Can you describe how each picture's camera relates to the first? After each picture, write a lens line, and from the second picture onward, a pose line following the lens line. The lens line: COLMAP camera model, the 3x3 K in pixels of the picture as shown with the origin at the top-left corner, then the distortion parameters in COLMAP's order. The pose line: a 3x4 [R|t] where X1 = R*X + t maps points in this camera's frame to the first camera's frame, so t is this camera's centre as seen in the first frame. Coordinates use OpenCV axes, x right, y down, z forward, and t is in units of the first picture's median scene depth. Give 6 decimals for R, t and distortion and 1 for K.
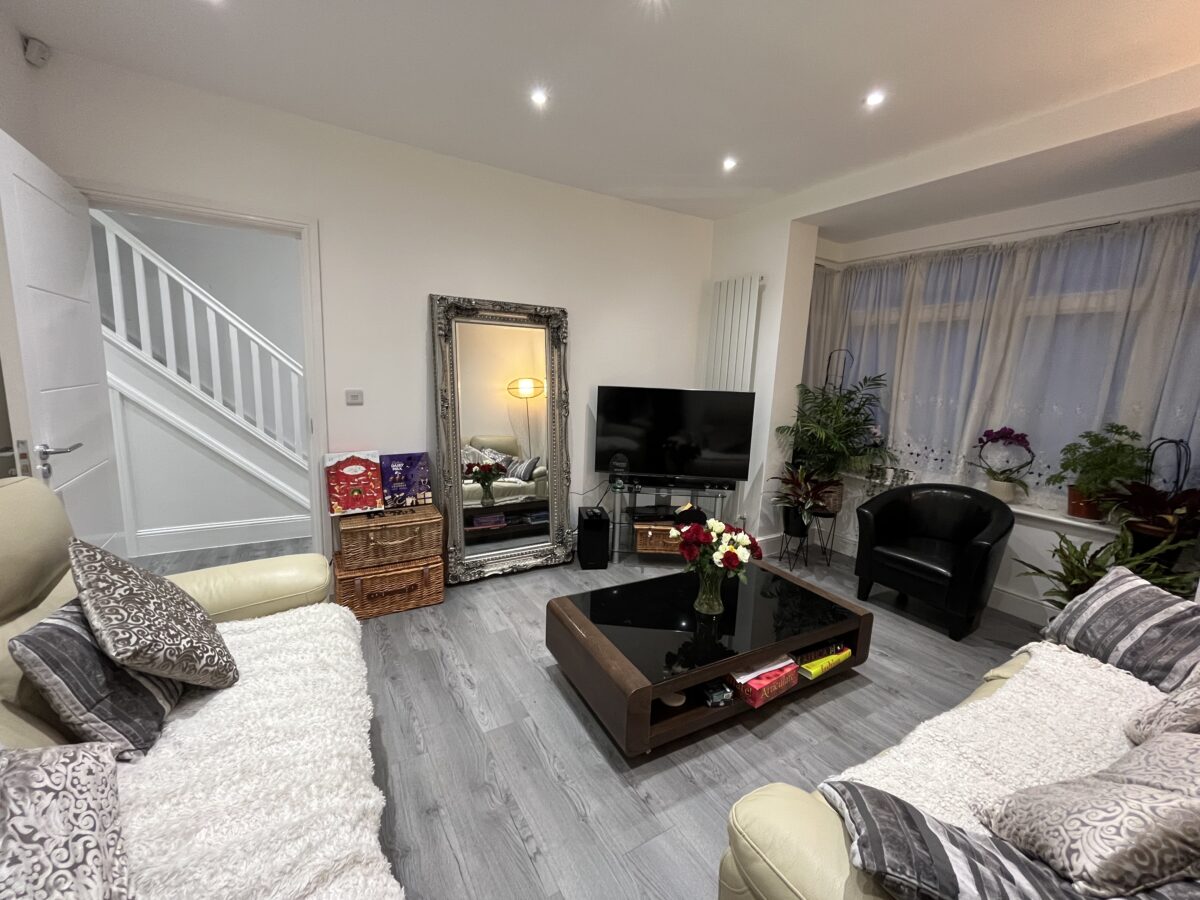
lens RADIAL K [[488.7, 0, 599.1], [0, 488.7, 448.2], [0, 0, 1]] dist [-0.003578, 0.000525]
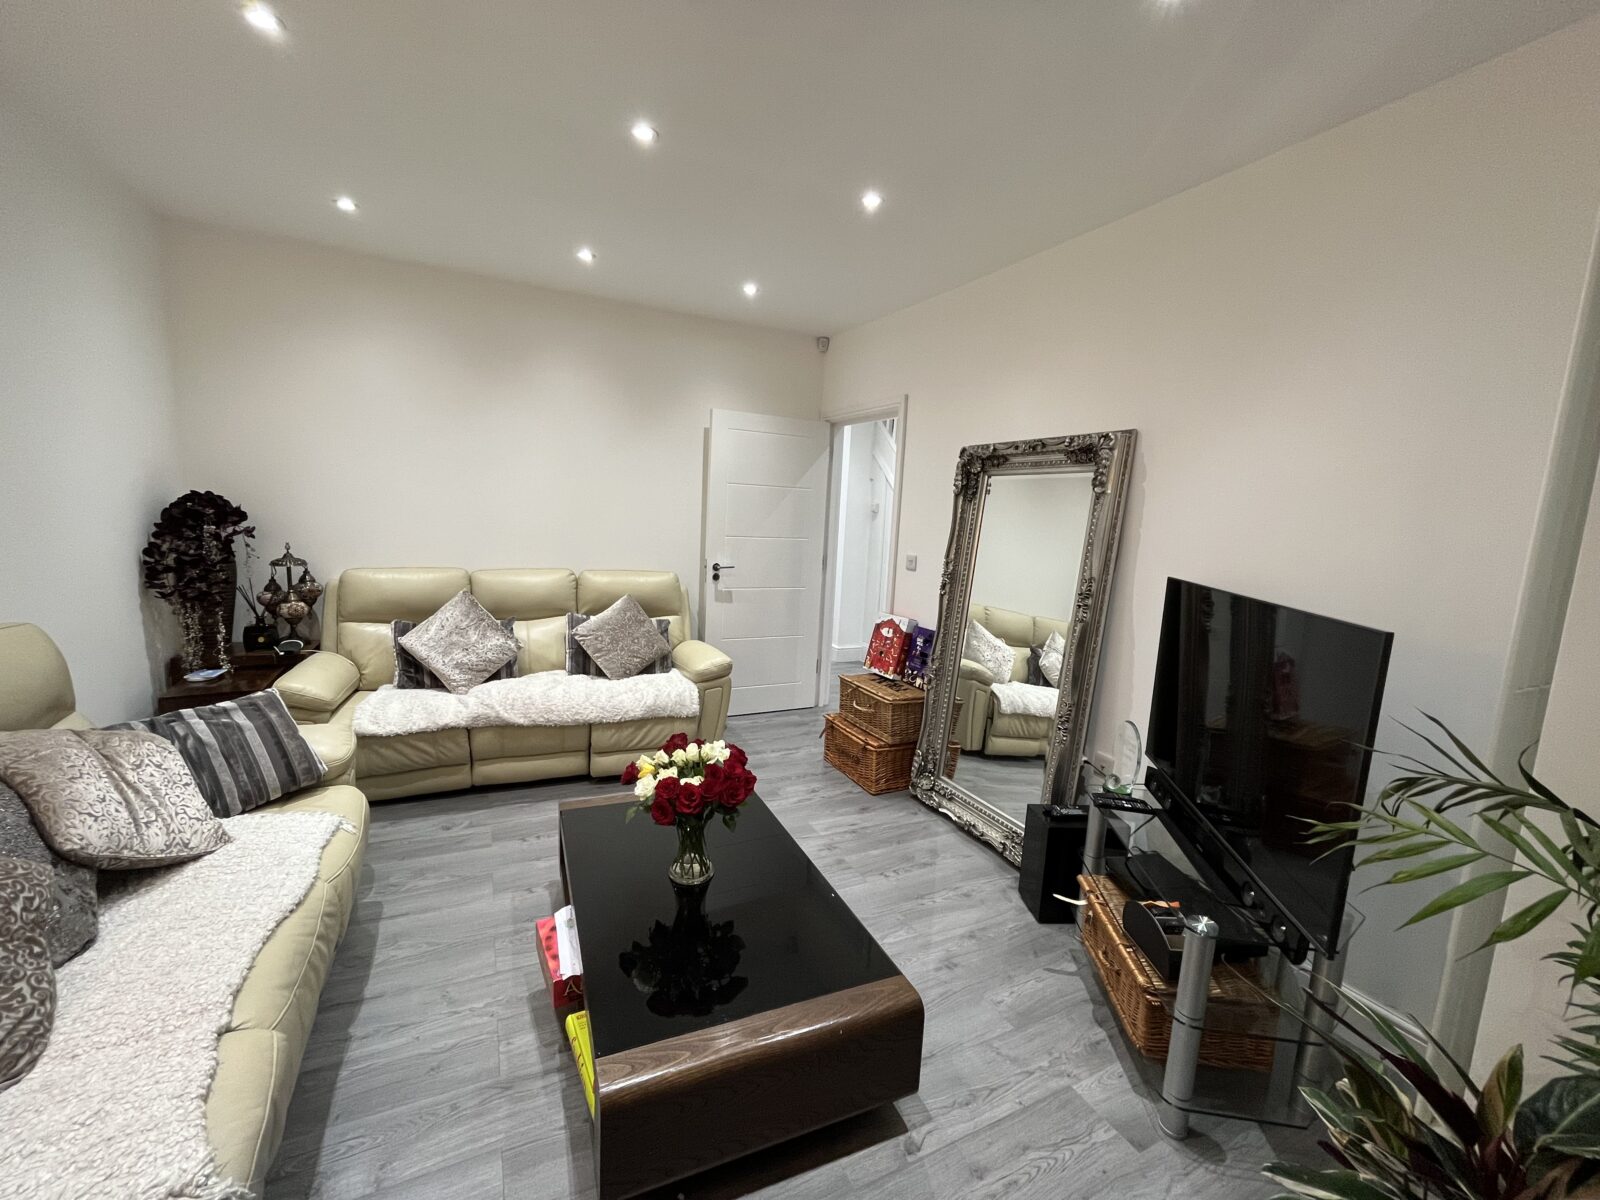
lens RADIAL K [[651.7, 0, 798.8], [0, 651.7, 597.7], [0, 0, 1]] dist [-0.003578, 0.000525]
pose [[-0.070003, 0.089930, -0.993485, 0.785469], [-0.211105, 0.972036, 0.102863, -0.116383], [0.974954, 0.216930, -0.049061, 0.816217]]
